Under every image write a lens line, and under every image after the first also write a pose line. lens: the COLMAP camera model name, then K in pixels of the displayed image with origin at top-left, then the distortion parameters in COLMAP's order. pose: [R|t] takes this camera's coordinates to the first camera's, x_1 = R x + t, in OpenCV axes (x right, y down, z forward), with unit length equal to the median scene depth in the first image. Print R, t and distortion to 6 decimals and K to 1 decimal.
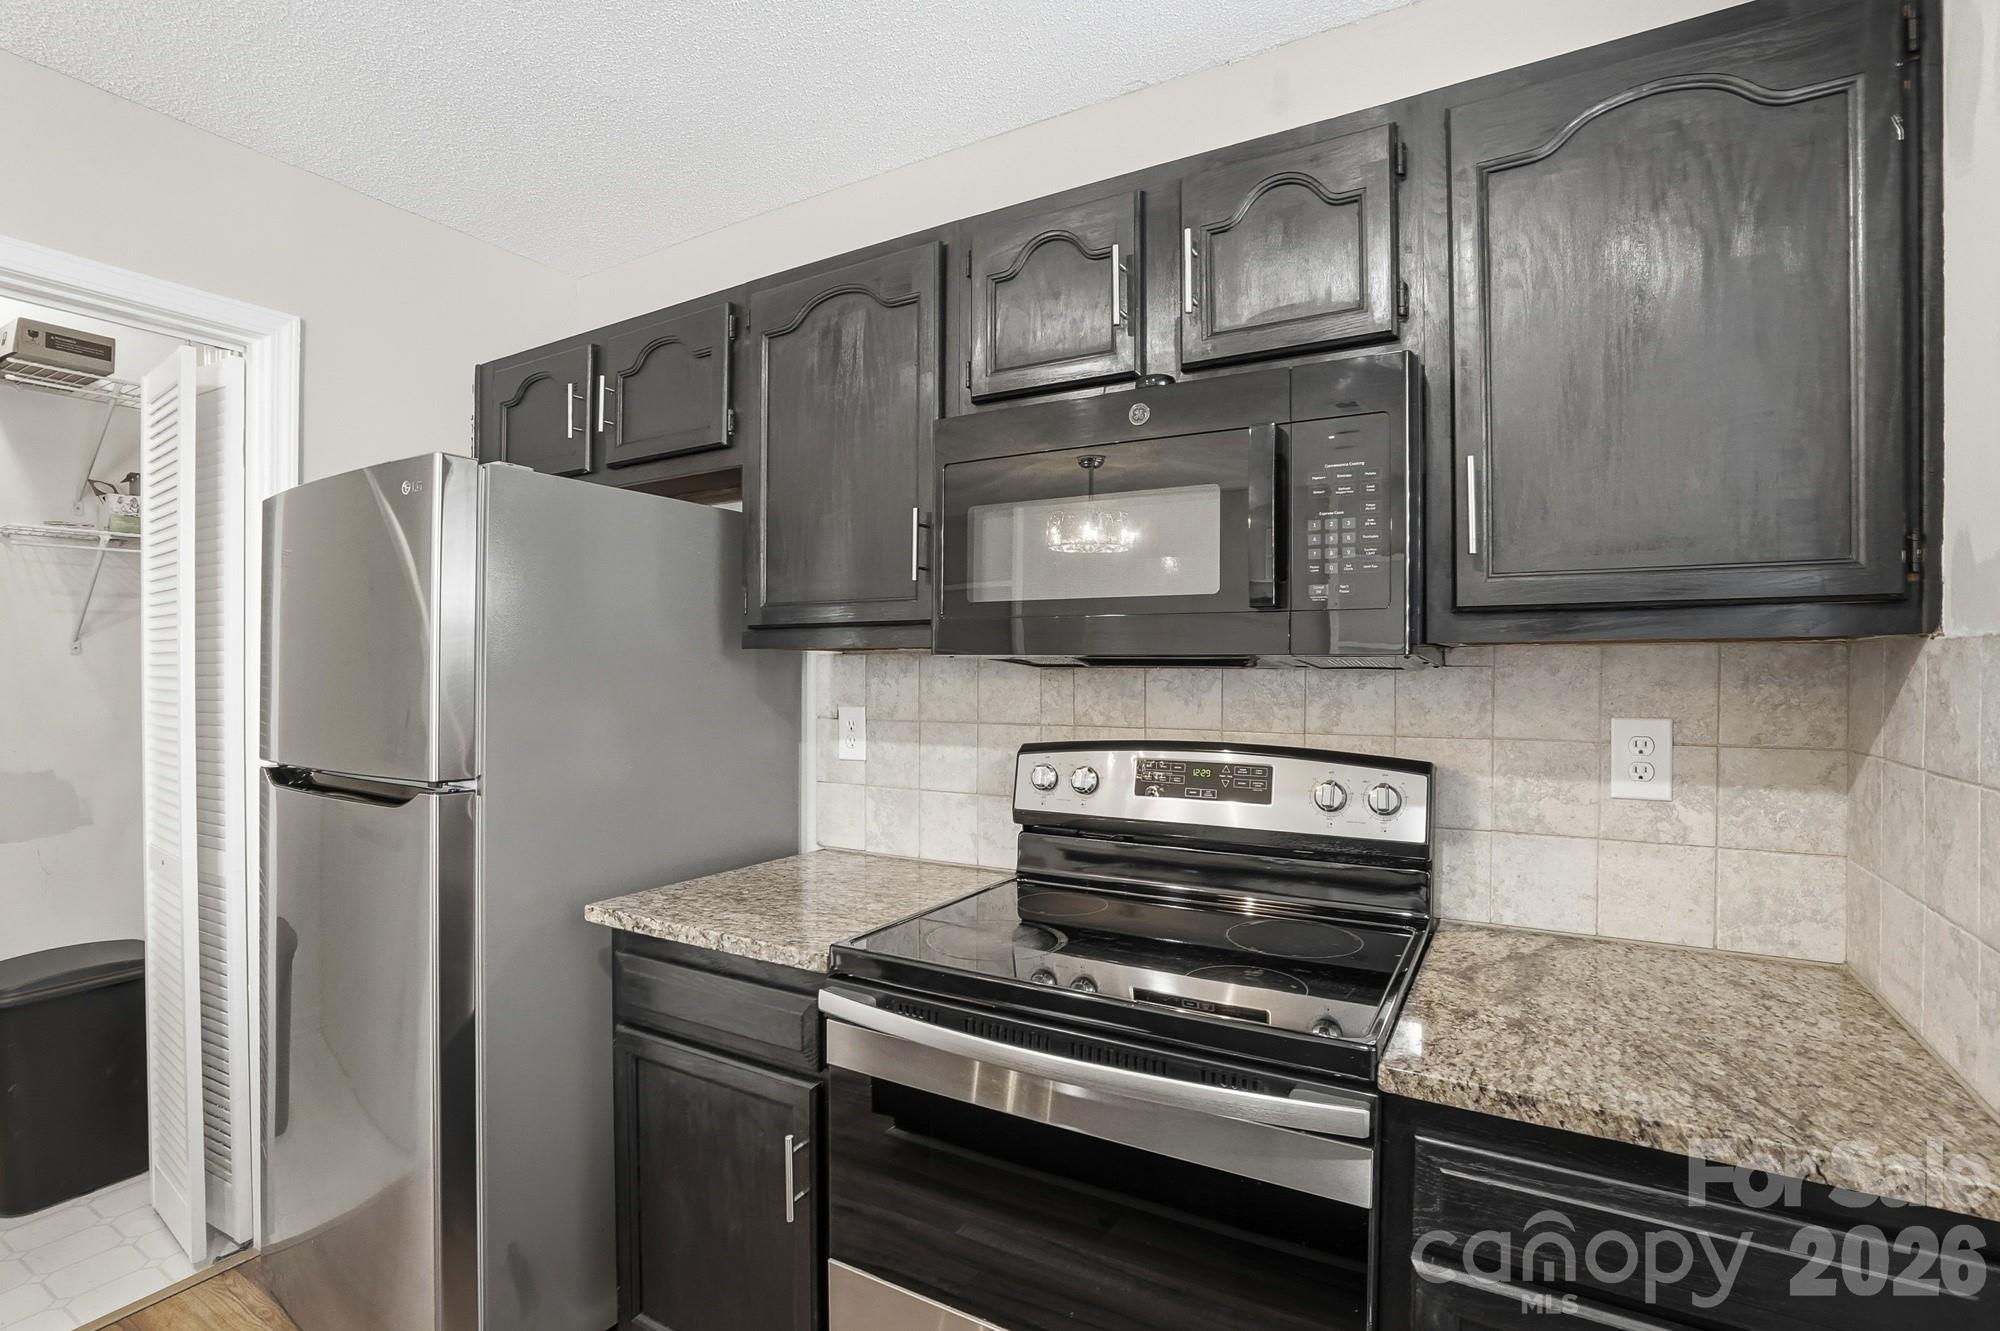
lens RADIAL K [[949.8, 0, 1003.7], [0, 949.8, 656.6], [0, 0, 1]] dist [-0.062942, 0.025506]
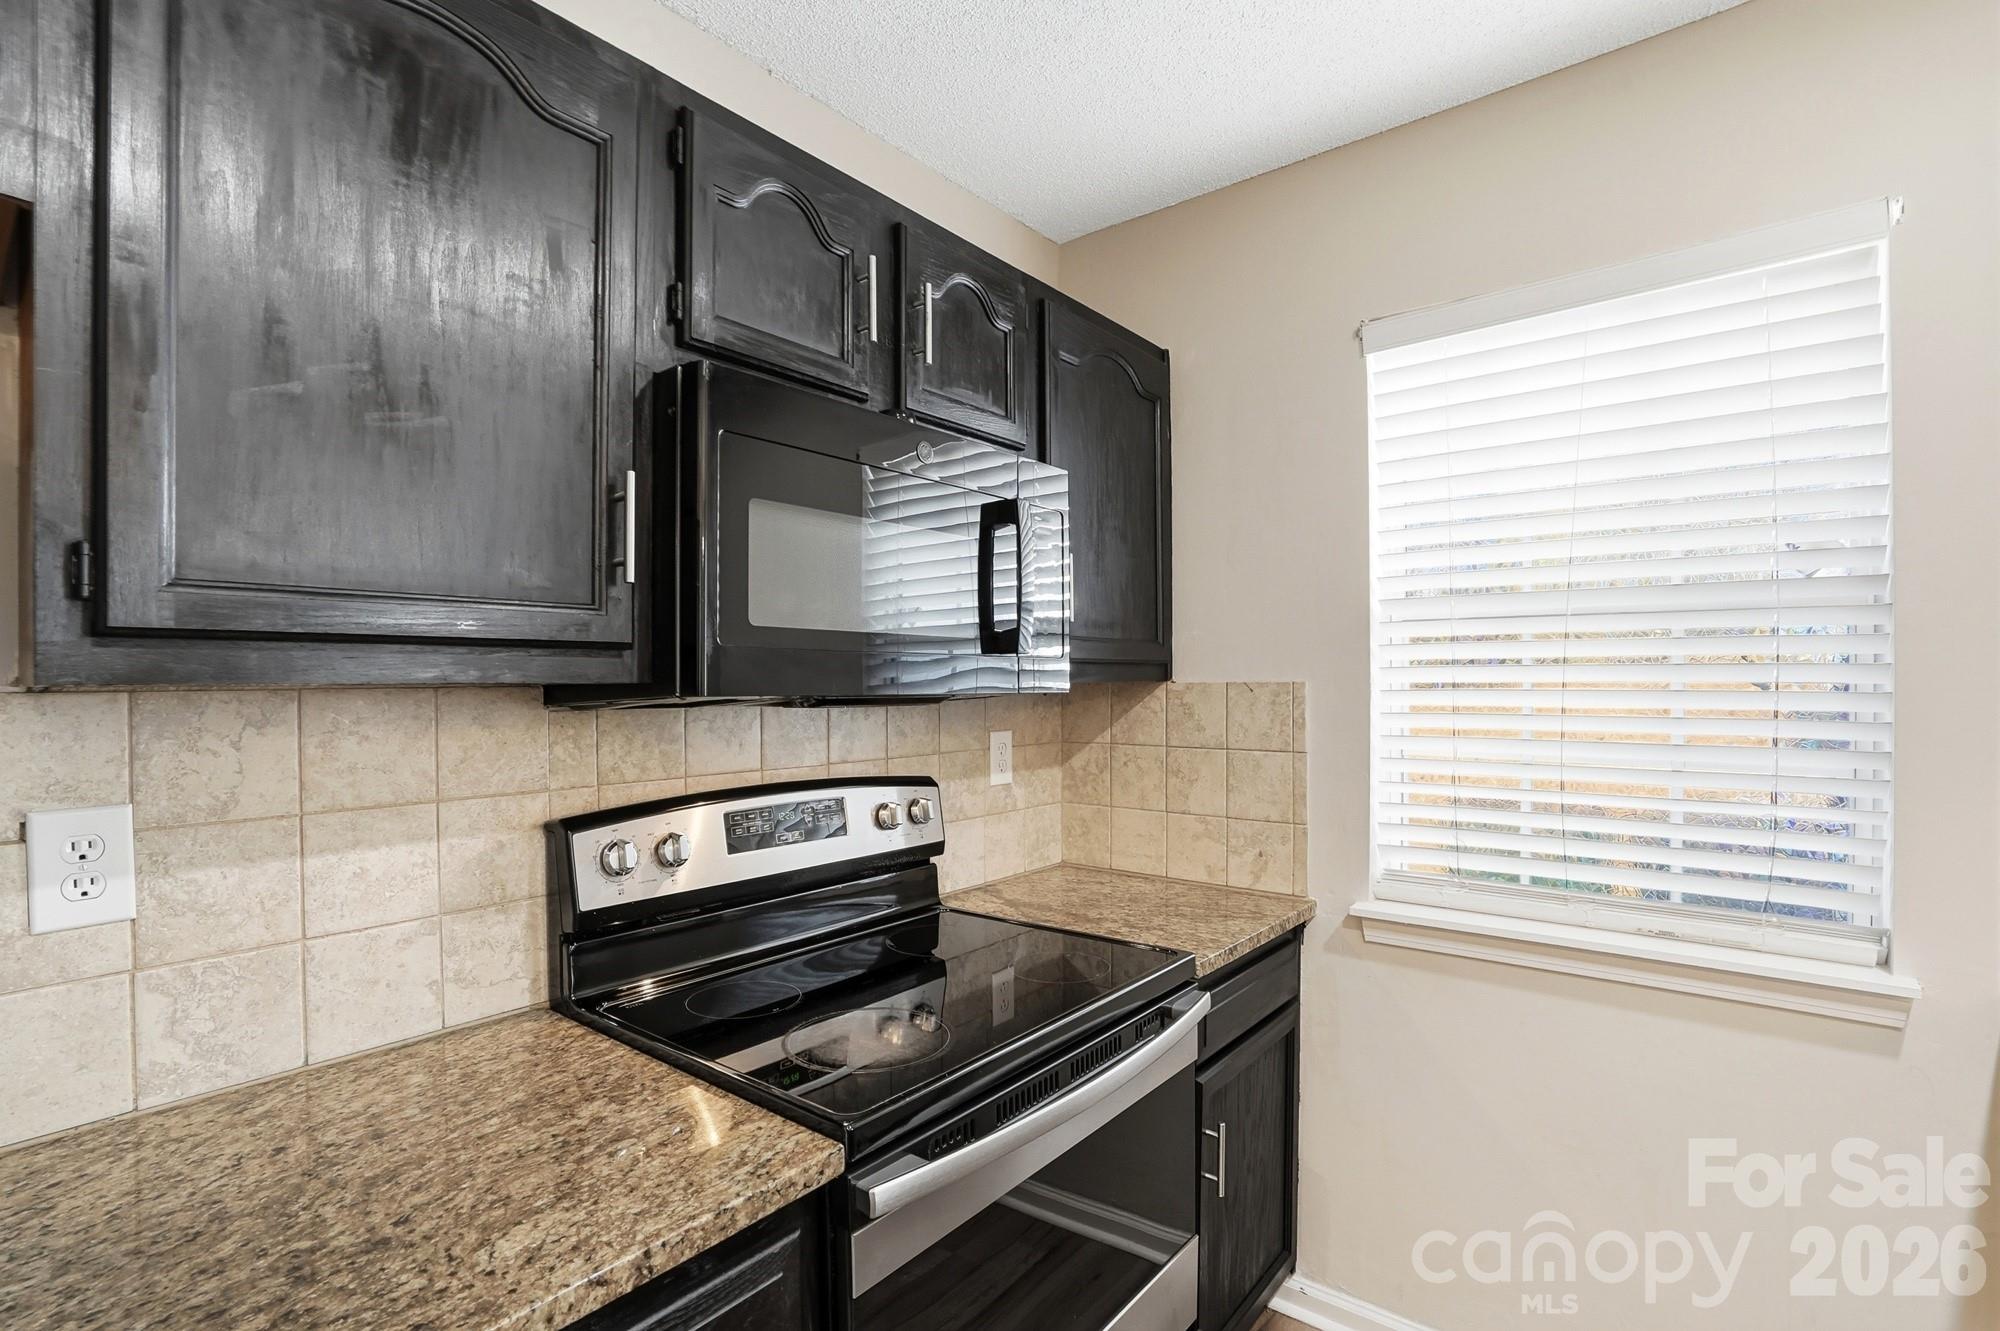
lens RADIAL K [[923.2, 0, 1004.3], [0, 923.2, 684.8], [0, 0, 1]] dist [-0.061341, 0.022533]
pose [[0.143026, -0.003482, 0.989713, -0.687037], [-0.004474, 0.999981, 0.004164, -0.013267], [-0.989709, -0.005023, 0.143008, 0.671200]]
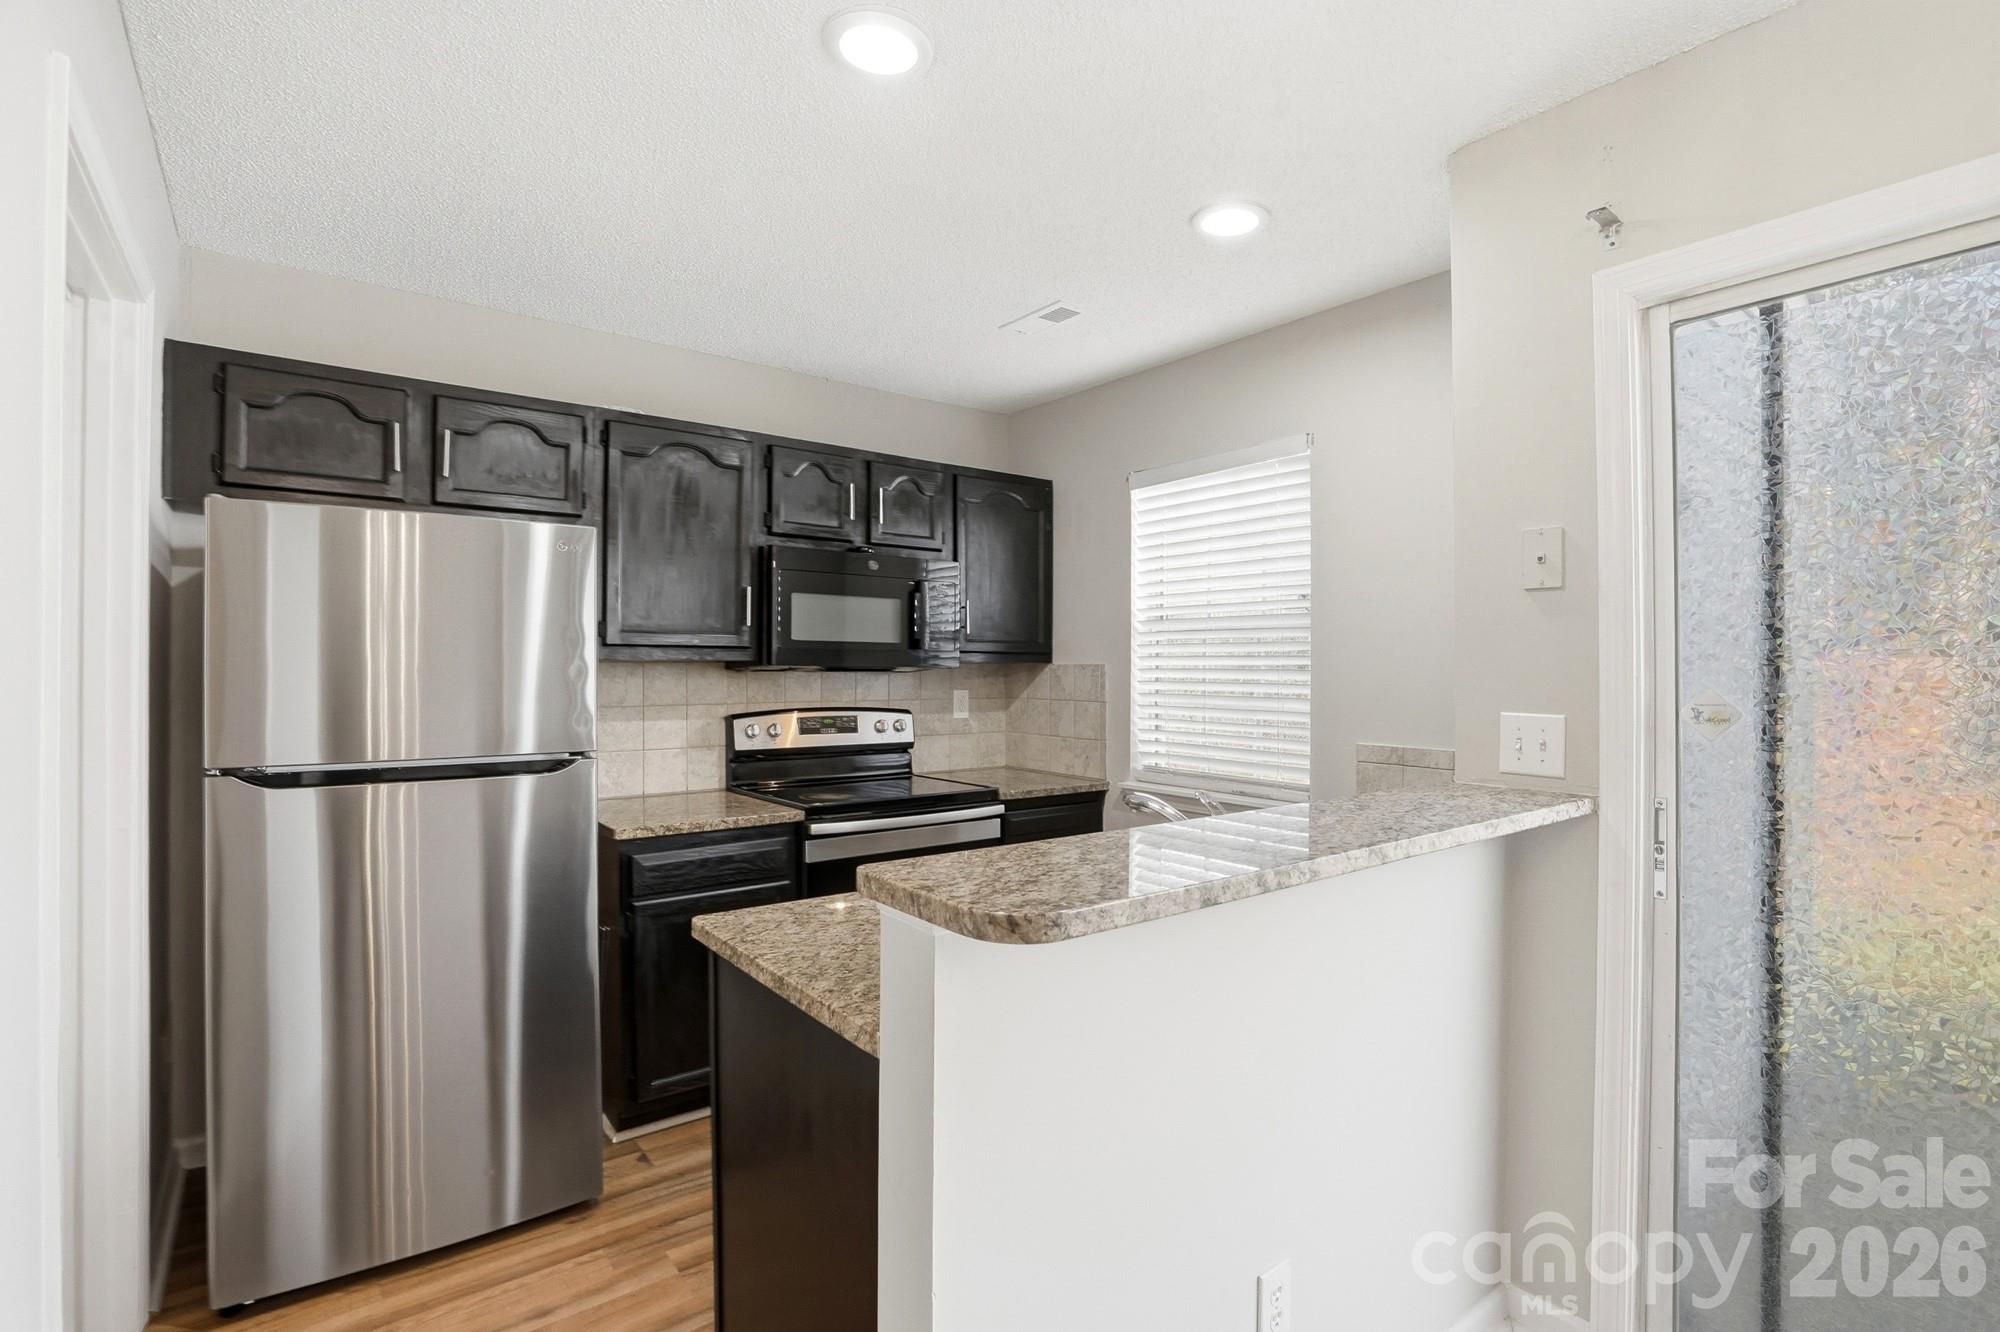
lens RADIAL K [[937.0, 0, 1000.0], [0, 937.0, 666.0], [0, 0, 1]] dist [-0.067551, 0.023298]
pose [[0.367524, 0.002480, 0.930011, -1.636270], [-0.013026, 0.999912, 0.002481, -0.011255], [-0.929923, -0.013026, 0.367524, -0.127416]]
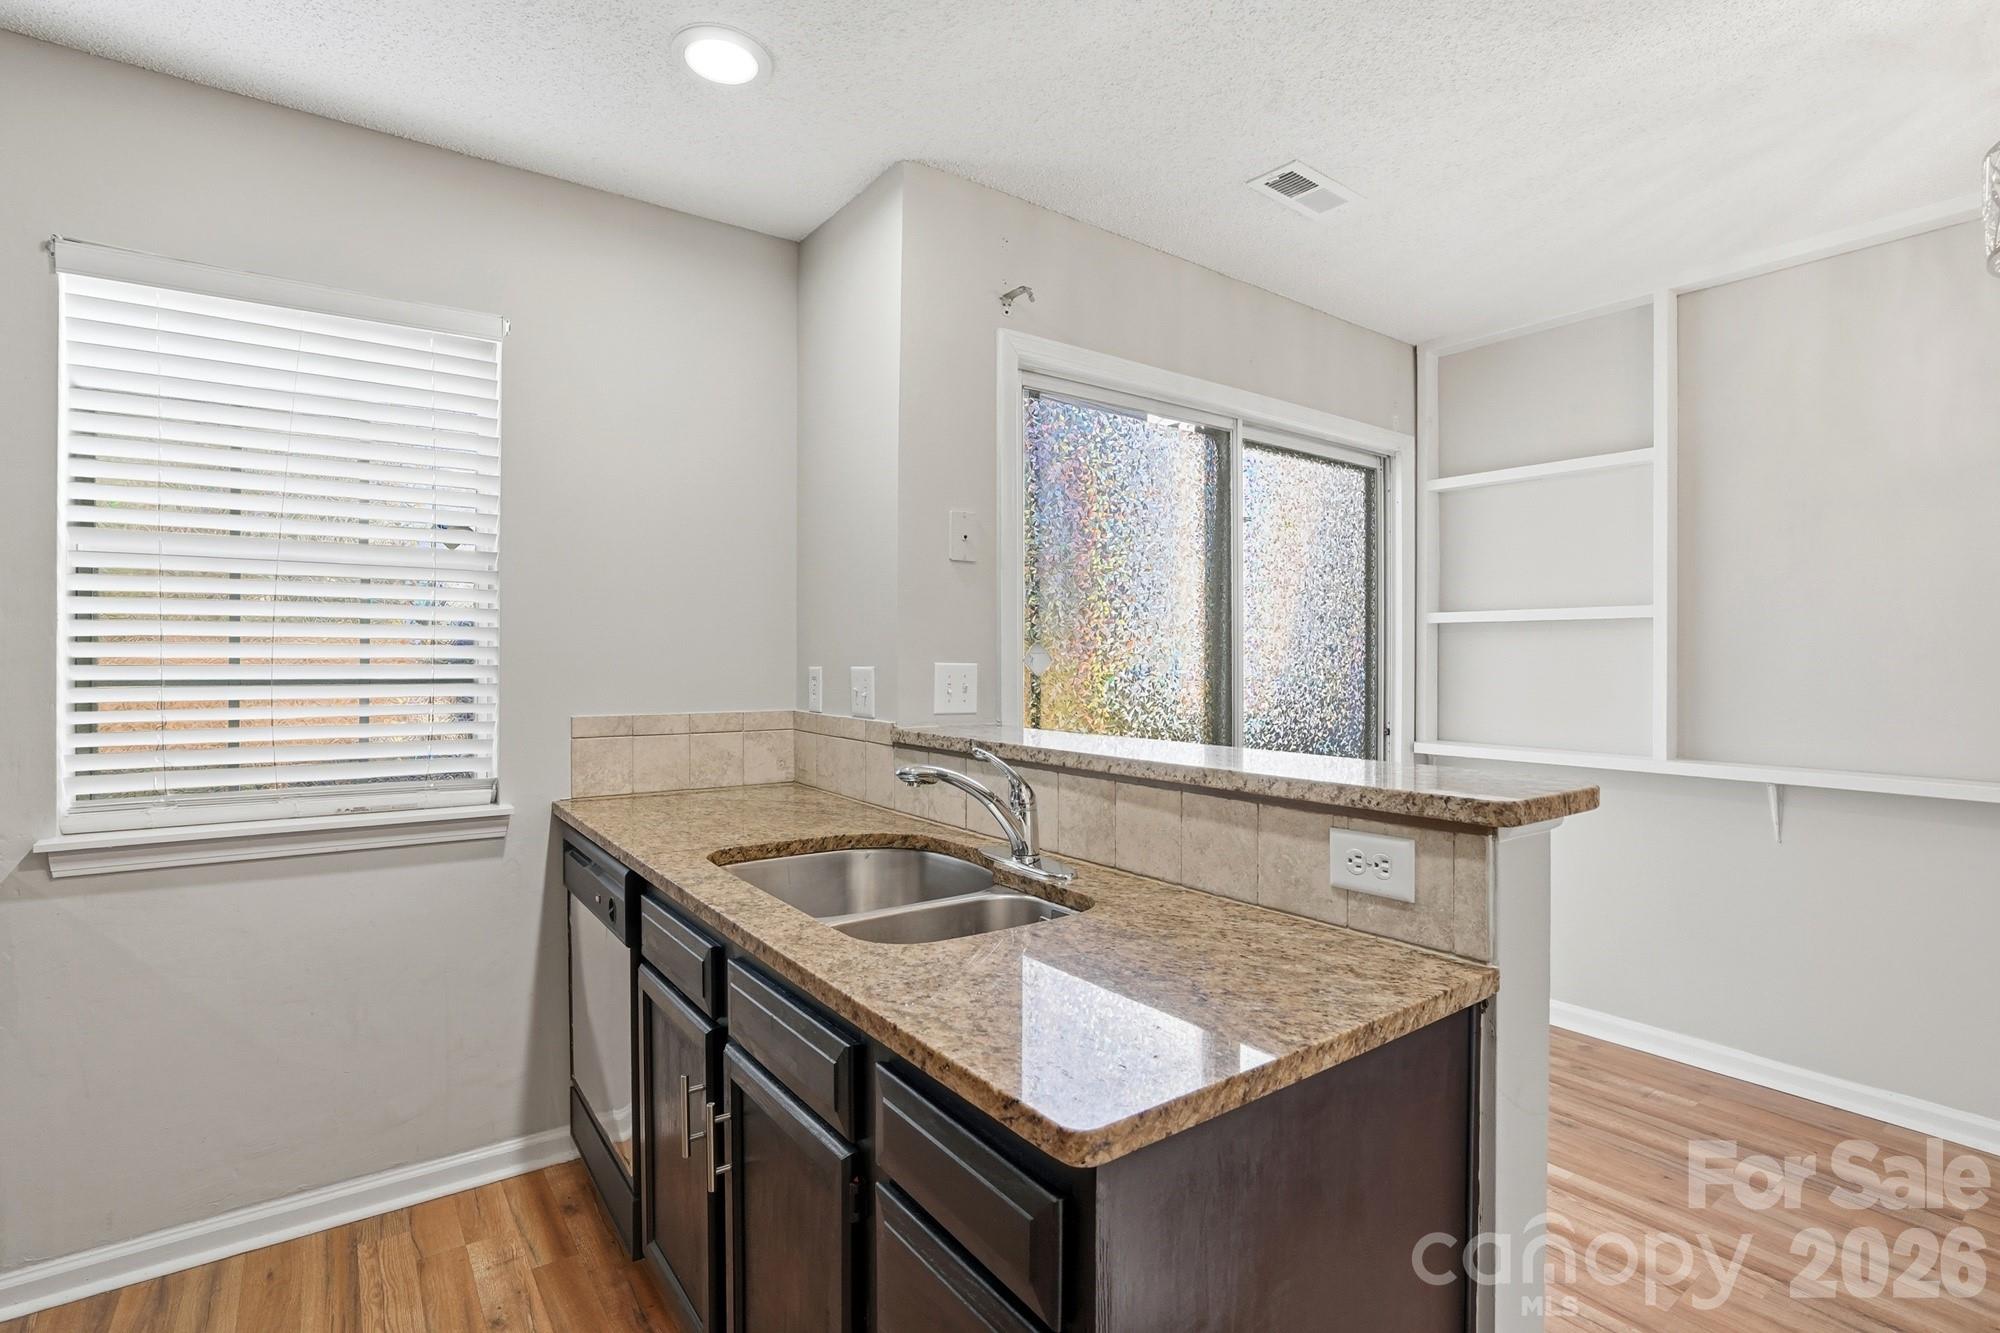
lens RADIAL K [[949.8, 0, 1003.7], [0, 949.8, 657.6], [0, 0, 1]] dist [-0.062942, 0.025506]
pose [[-0.919866, -0.003276, 0.392218, -0.980196], [-0.007104, 0.999940, -0.008309, 0.044547], [-0.392168, -0.010430, -0.919835, 0.948475]]
